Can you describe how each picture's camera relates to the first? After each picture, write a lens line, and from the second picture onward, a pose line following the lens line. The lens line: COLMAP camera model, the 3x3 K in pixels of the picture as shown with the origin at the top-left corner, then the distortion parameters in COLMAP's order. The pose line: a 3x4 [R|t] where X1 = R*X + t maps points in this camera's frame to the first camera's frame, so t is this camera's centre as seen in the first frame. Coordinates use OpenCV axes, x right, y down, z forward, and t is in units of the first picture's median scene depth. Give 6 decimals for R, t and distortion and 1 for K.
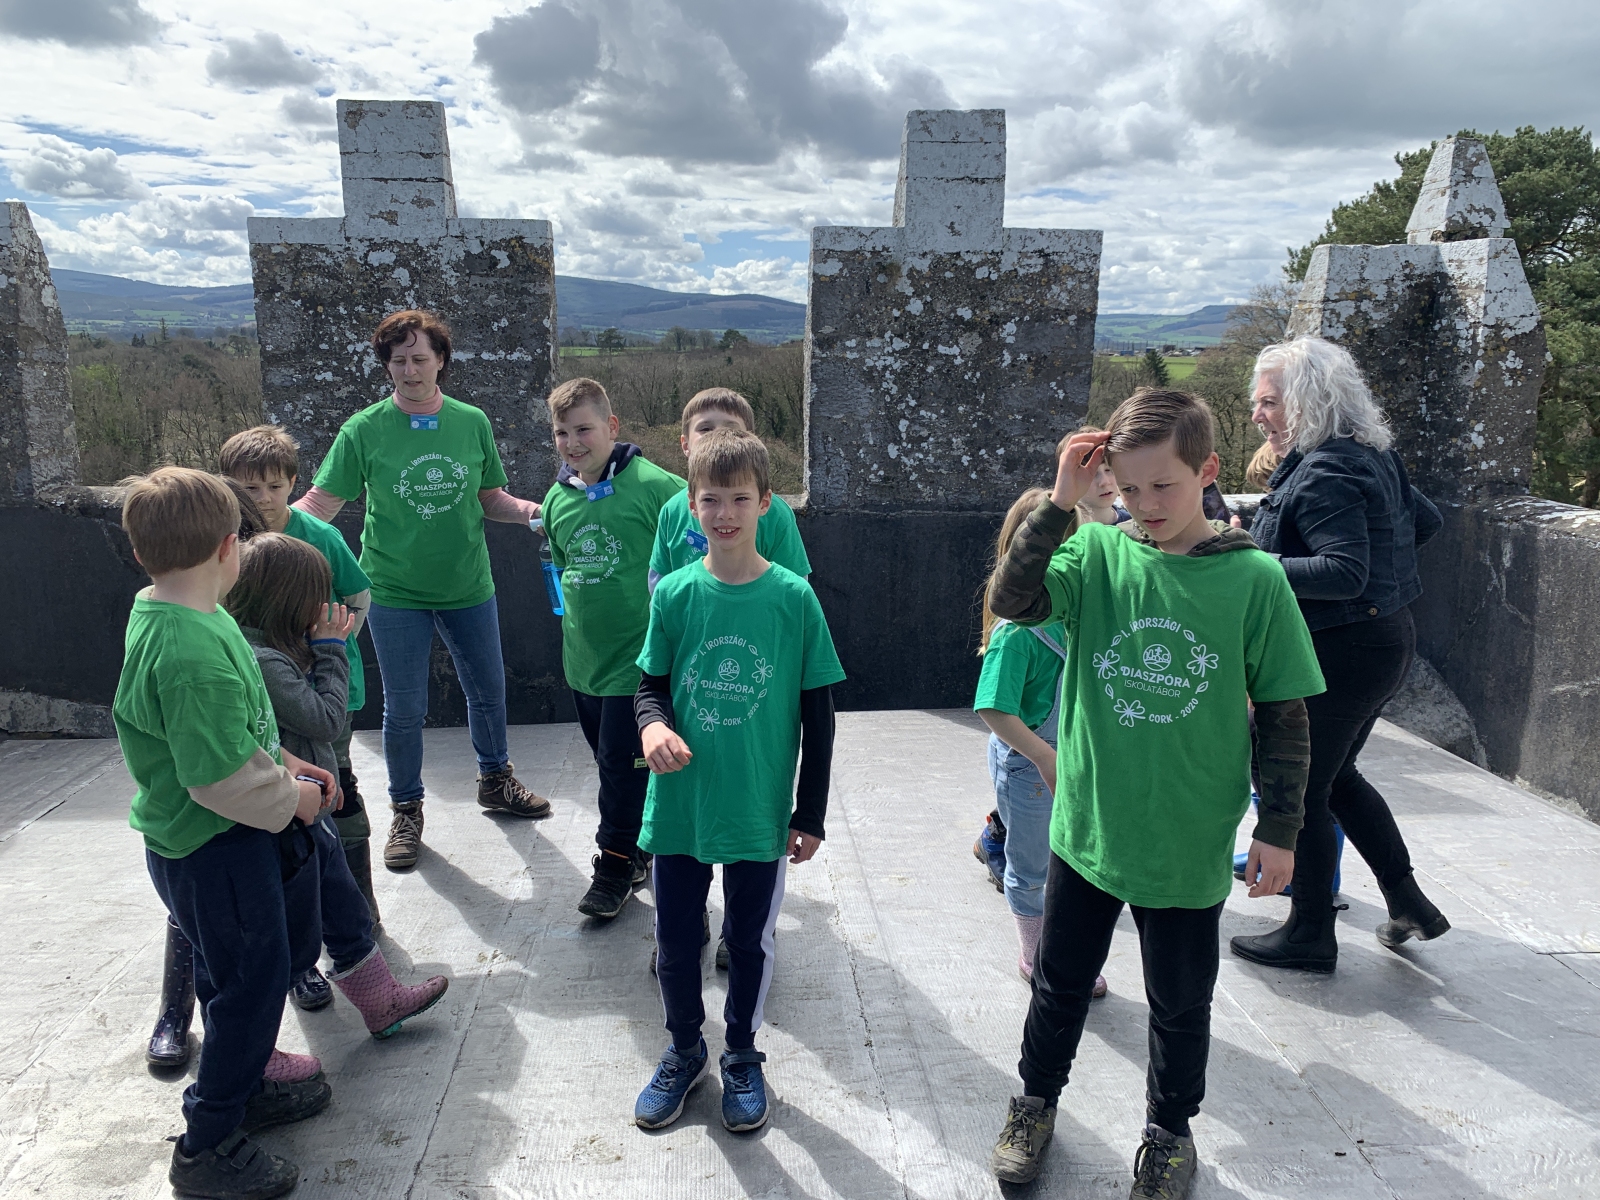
lens RADIAL K [[1257.7, 0, 821.5], [0, 1257.7, 594.7], [0, 0, 1]] dist [0.024529, -0.029882]
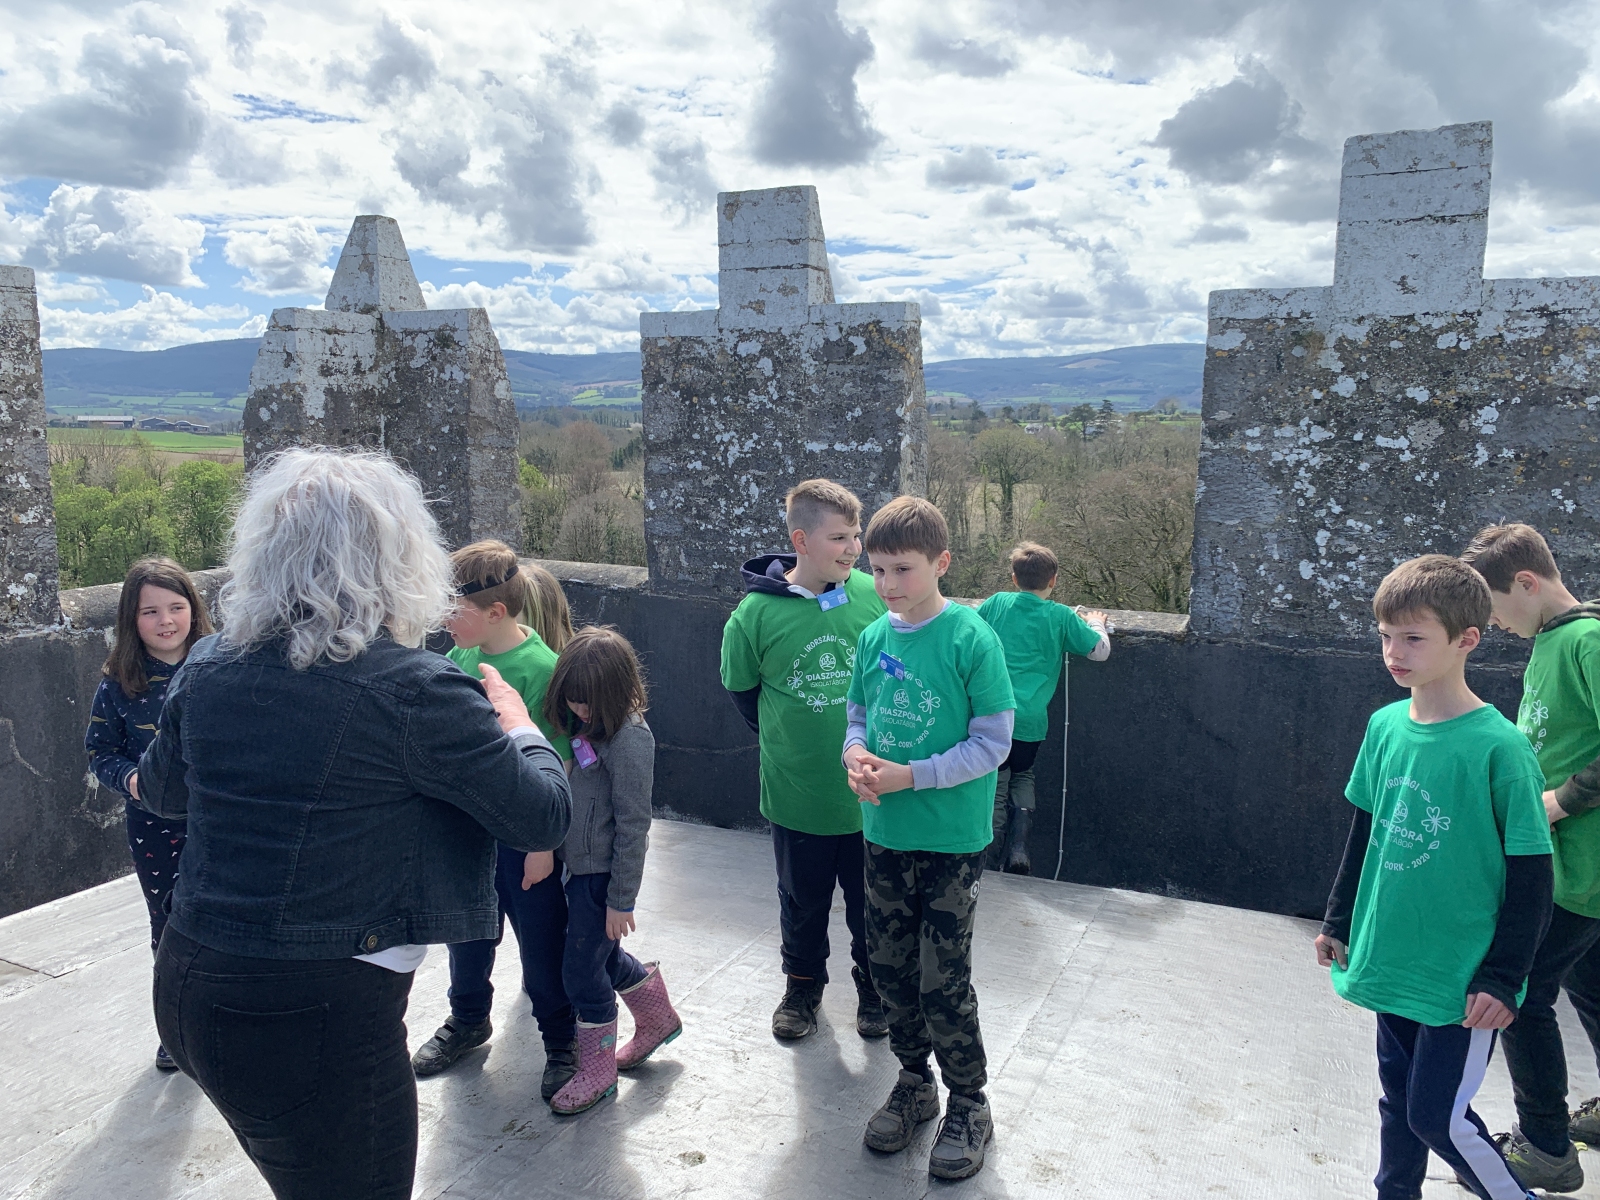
lens RADIAL K [[1232.6, 0, 792.6], [0, 1232.6, 601.8], [0, 0, 1]] dist [0.107324, -0.188948]
pose [[0.857516, 0.075919, -0.508825, 0.182578], [-0.098911, 0.994929, -0.018247, -0.050110], [0.504860, 0.065976, 0.860676, 0.178387]]
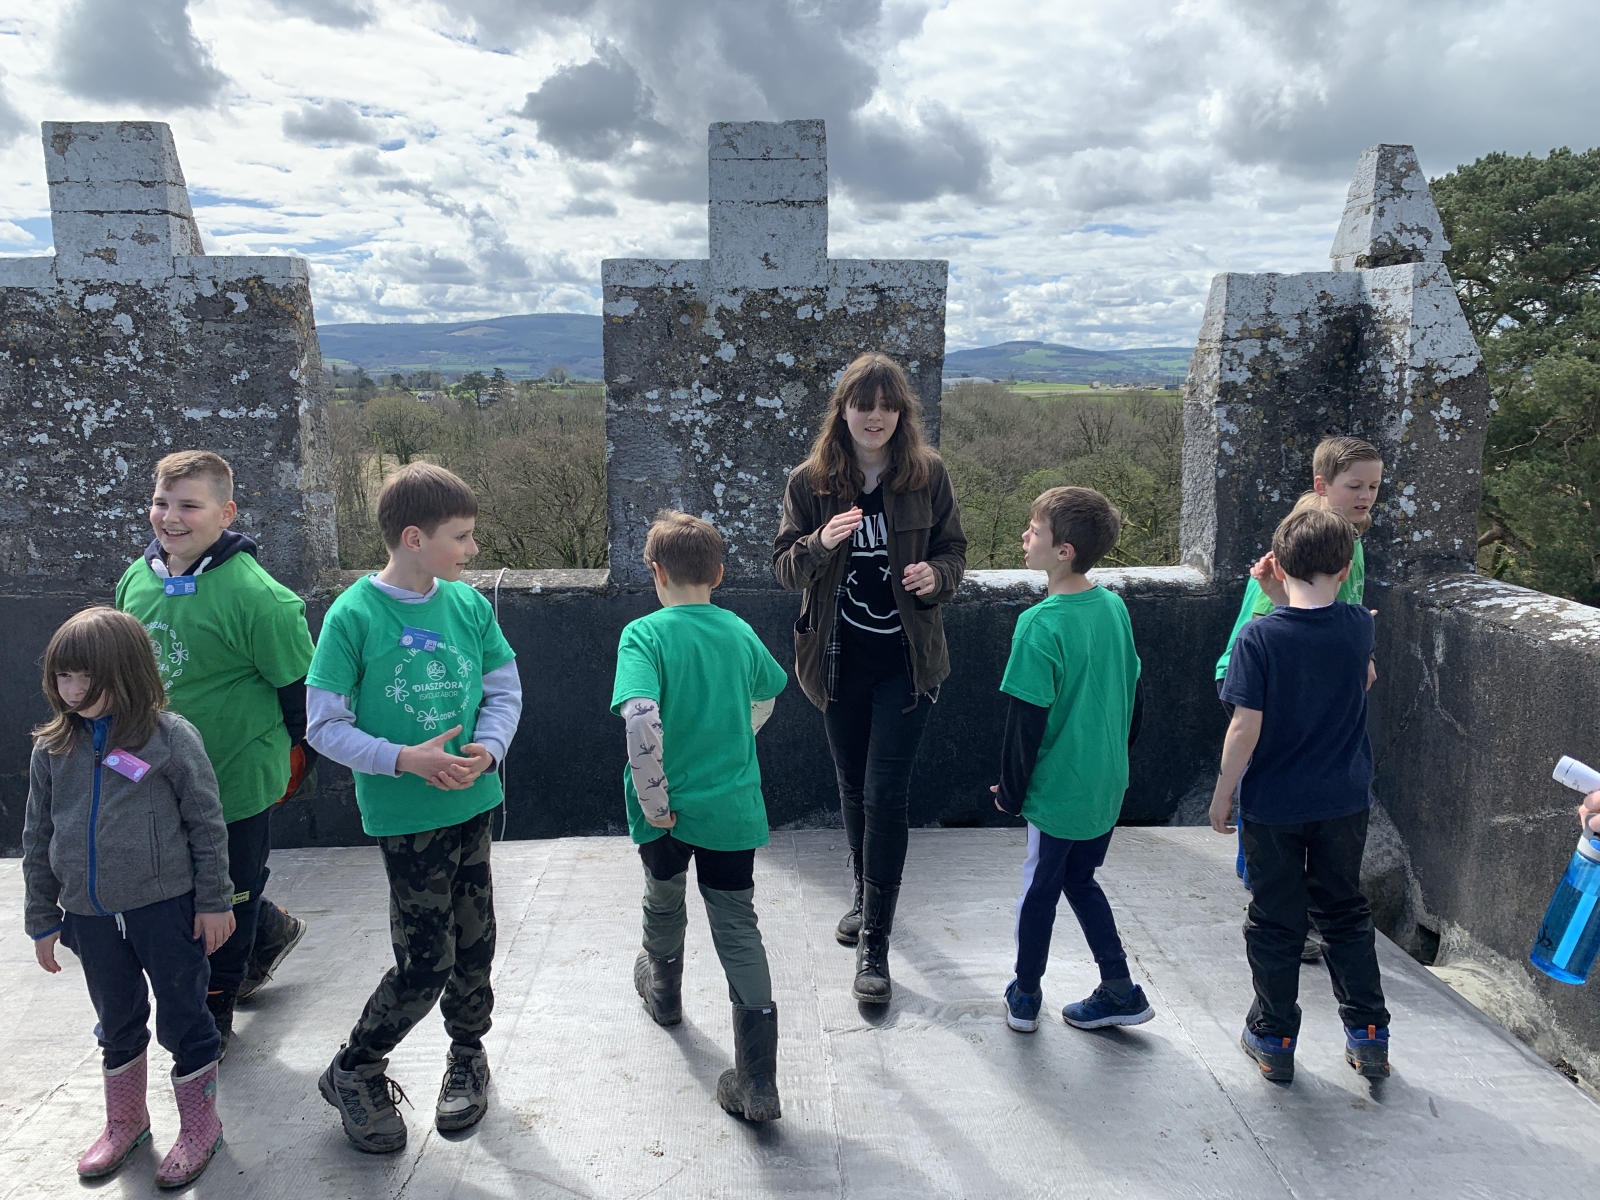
lens RADIAL K [[1249.7, 0, 797.9], [0, 1249.7, 590.6], [0, 0, 1]] dist [0.019891, -0.017514]
pose [[0.998312, 0.000873, -0.058069, 0.170492], [-0.002615, 0.999549, -0.029928, -0.041709], [0.058017, 0.030030, 0.997864, 0.162347]]
